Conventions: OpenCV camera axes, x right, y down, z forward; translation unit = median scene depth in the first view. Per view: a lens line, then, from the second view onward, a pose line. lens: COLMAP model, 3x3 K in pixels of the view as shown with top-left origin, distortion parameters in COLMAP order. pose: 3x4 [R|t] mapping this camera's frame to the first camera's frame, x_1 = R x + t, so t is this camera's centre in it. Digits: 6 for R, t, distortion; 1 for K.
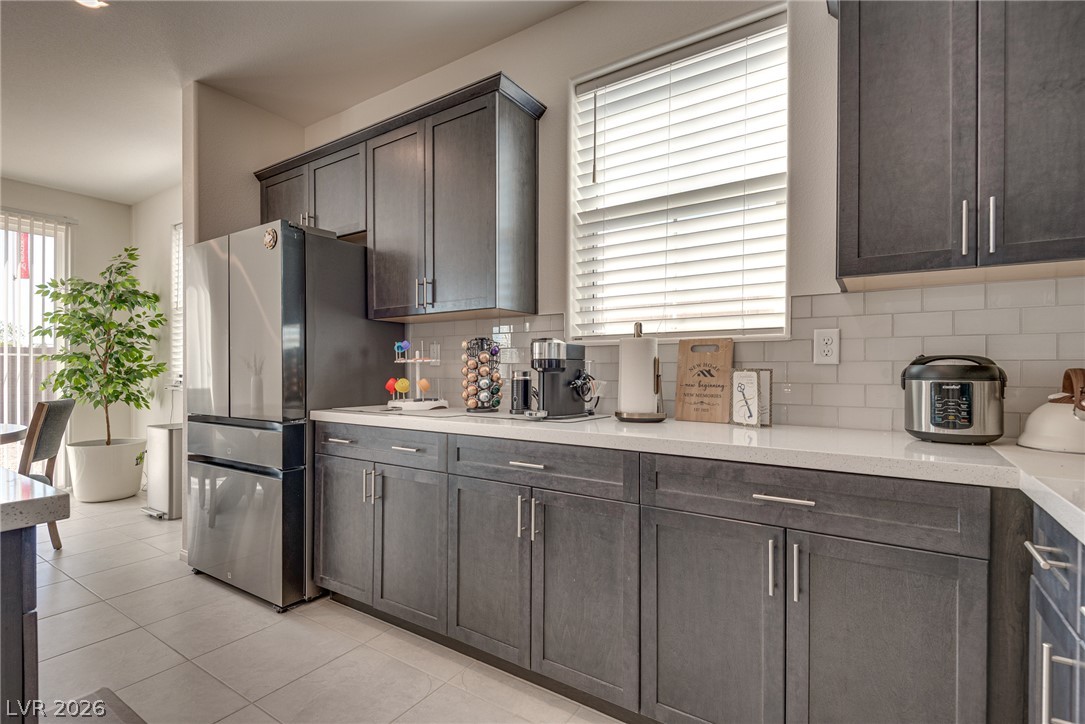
lens RADIAL K [[505.2, 0, 537.6], [0, 505.2, 367.8], [0, 0, 1]] dist [0.003037, -0.000029]
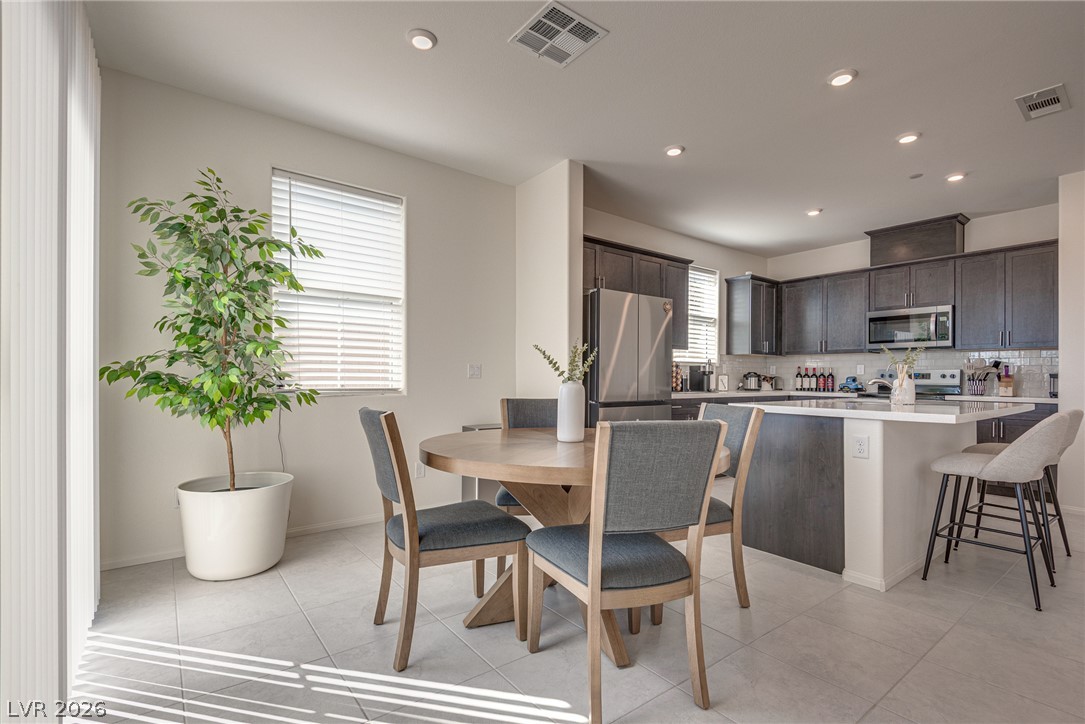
lens RADIAL K [[499.6, 0, 526.9], [0, 499.6, 377.6], [0, 0, 1]] dist [0.017251, -0.021615]
pose [[0.336307, -0.000041, 0.941752, -3.157452], [-0.009248, 0.999952, 0.003346, 0.021308], [-0.941707, -0.009835, 0.336290, 1.055745]]
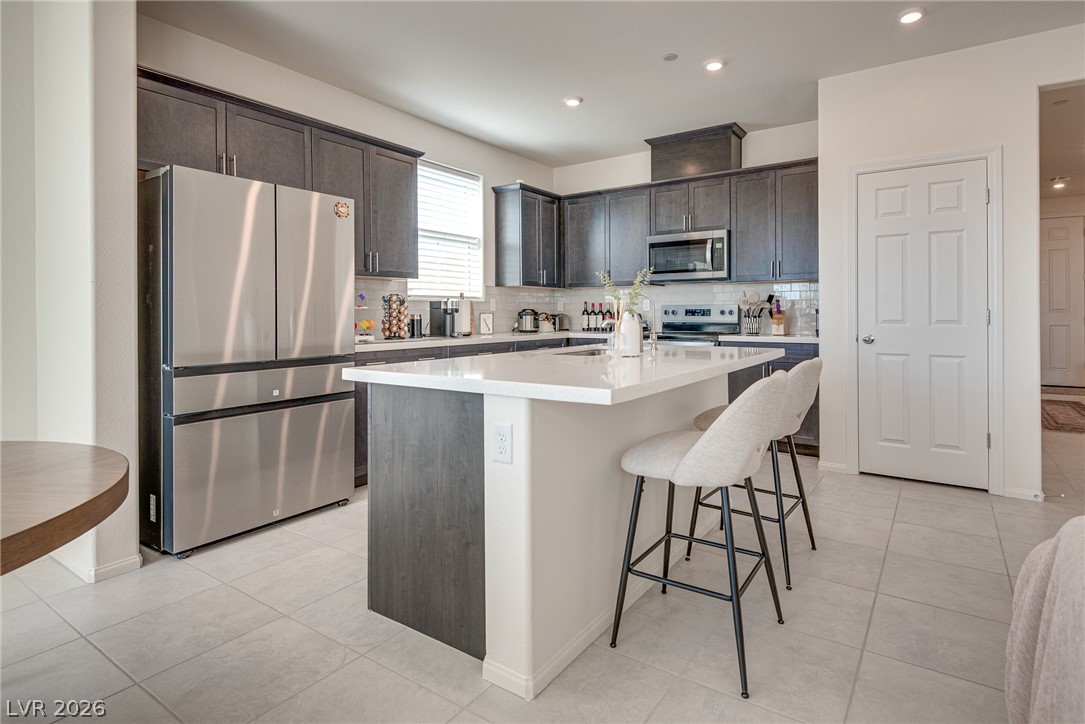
lens RADIAL K [[556.4, 0, 582.6], [0, 556.4, 311.9], [0, 0, 1]] dist [-0.000462, -0.000229]
pose [[-0.024164, 0.001515, 0.999707, -2.400015], [0.000730, 0.999999, -0.001497, 0.001325], [-0.999708, 0.000694, -0.024165, 0.535712]]
